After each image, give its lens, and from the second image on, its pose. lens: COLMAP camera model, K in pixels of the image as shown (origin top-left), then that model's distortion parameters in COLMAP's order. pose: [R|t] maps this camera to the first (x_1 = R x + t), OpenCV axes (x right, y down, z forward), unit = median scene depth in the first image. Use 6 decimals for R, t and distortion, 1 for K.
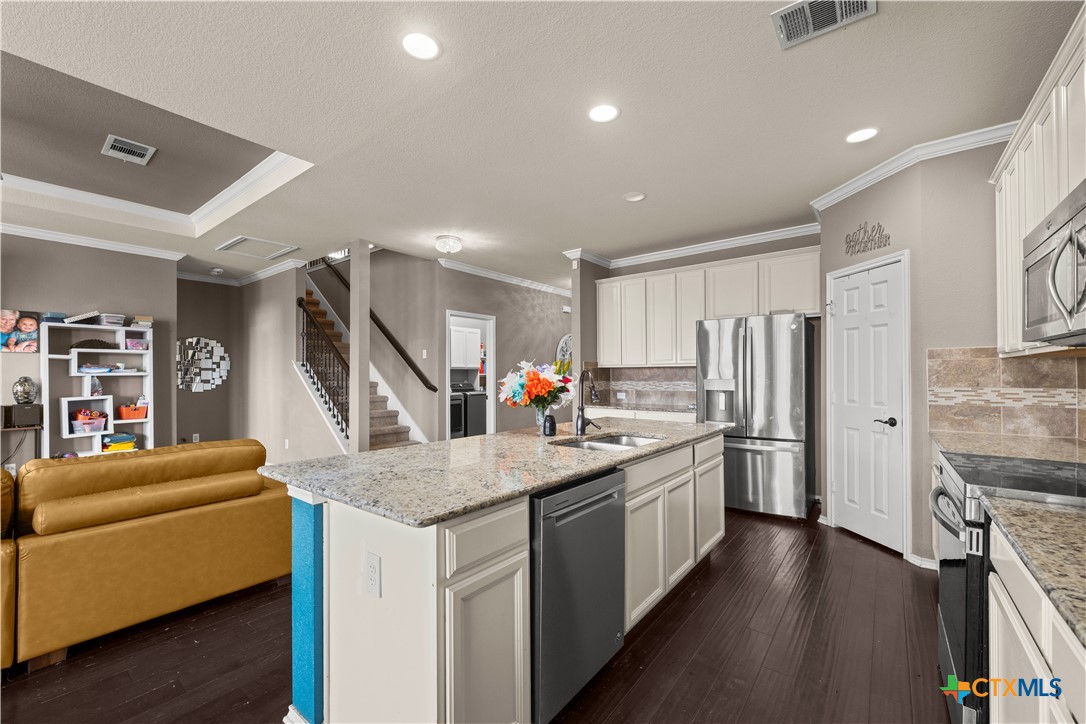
lens RADIAL K [[444.2, 0, 545.3], [0, 444.2, 371.7], [0, 0, 1]] dist [0.000788, -0.000056]
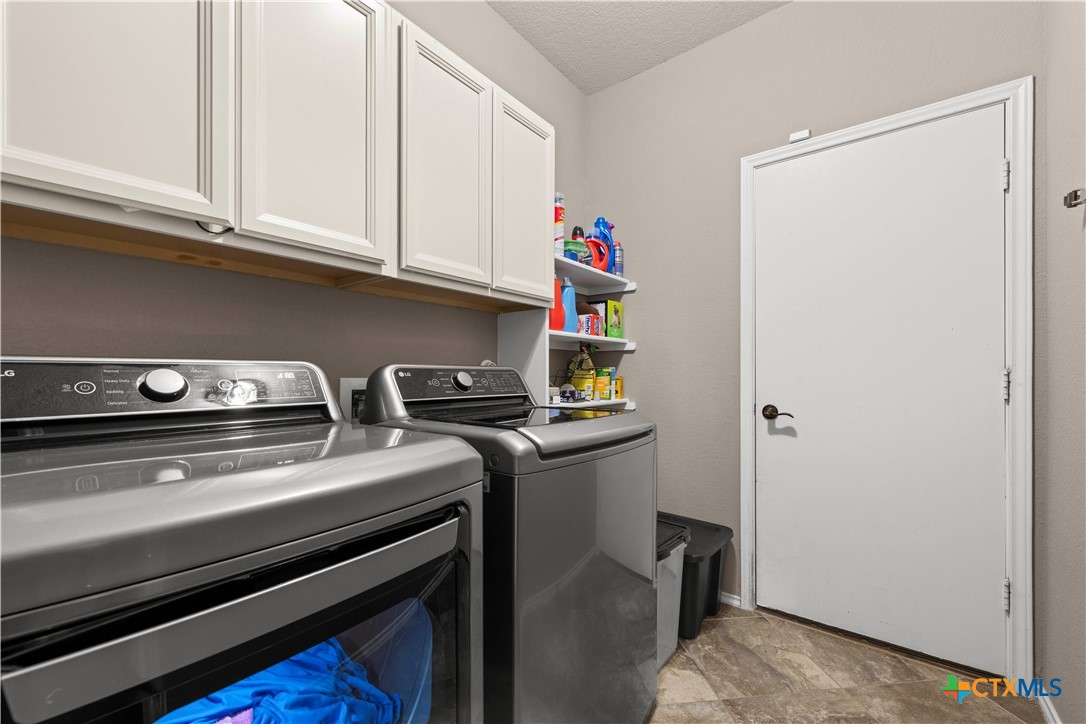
lens RADIAL K [[428.5, 0, 550.2], [0, 428.5, 366.9], [0, 0, 1]] dist [0.000909, -0.000133]
pose [[0.999966, 0.008099, -0.001240, -0.239961], [-0.008110, 0.999927, -0.008990, 0.042584], [0.001167, 0.009000, 0.999959, 1.280987]]
